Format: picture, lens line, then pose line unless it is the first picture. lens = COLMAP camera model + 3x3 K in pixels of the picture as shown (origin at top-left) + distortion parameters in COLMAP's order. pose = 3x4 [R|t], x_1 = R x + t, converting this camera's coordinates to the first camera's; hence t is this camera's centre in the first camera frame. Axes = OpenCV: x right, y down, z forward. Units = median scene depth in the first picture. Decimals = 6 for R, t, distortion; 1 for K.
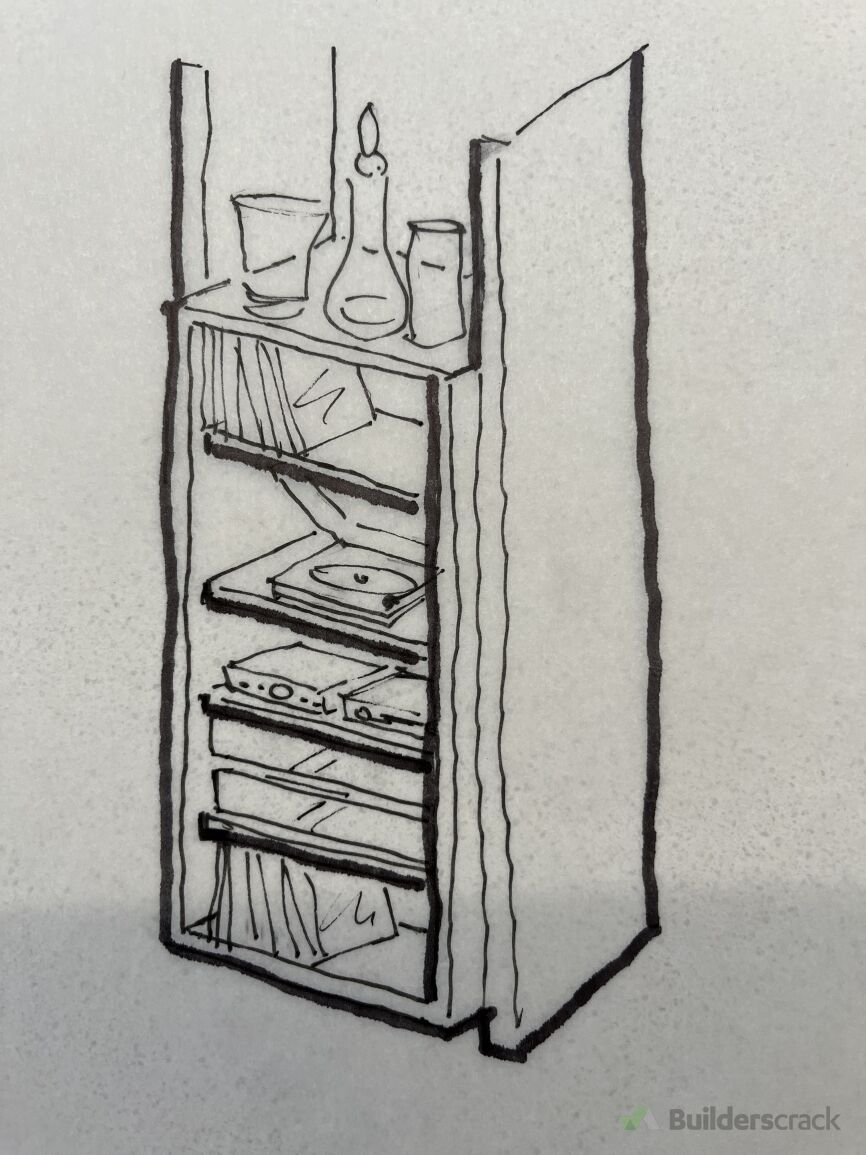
lens RADIAL K [[872.6, 0, 433.0], [0, 872.6, 577.5], [0, 0, 1]] dist [0.021001, -0.009133]
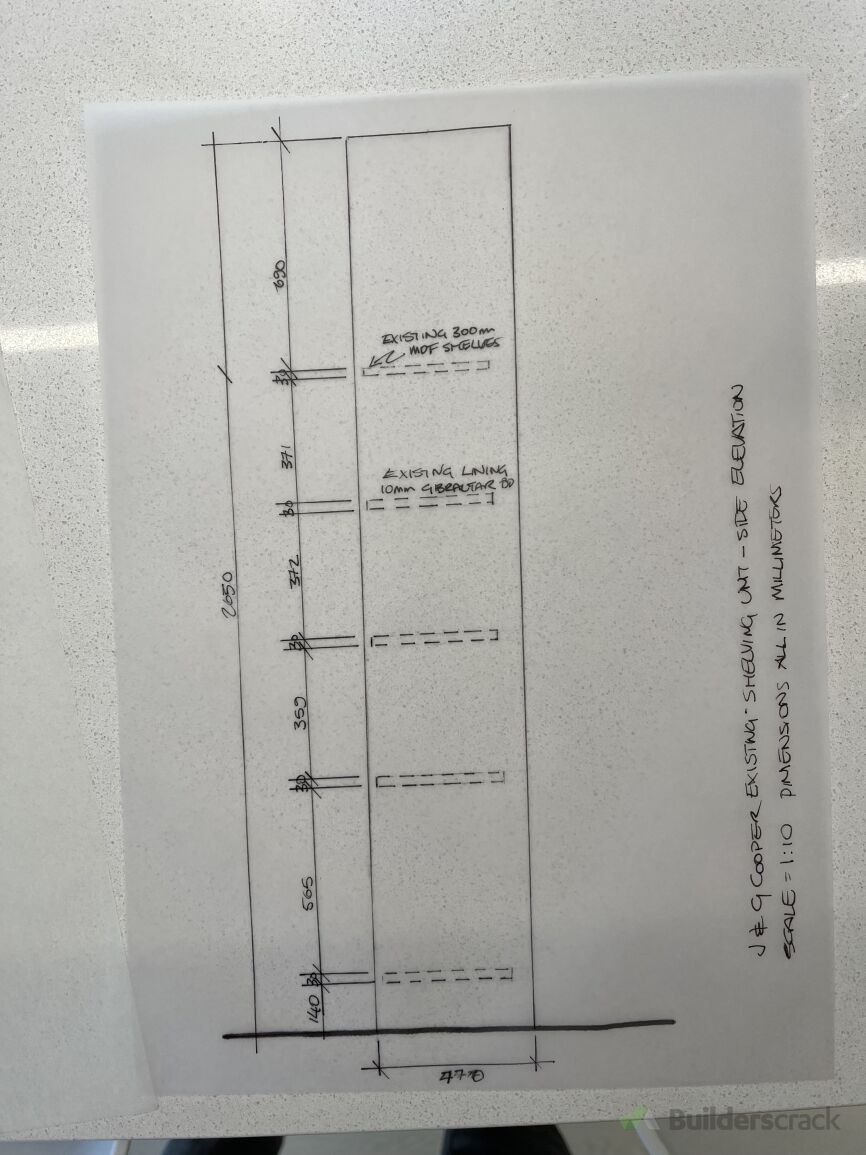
lens RADIAL K [[872.6, 0, 433.0], [0, 872.6, 577.5], [0, 0, 1]] dist [0.021001, -0.009133]
pose [[0.997230, -0.022819, 0.070791, -0.063687], [0.038625, 0.972256, -0.230709, 0.109573], [-0.063562, 0.232804, 0.970444, -1.156312]]
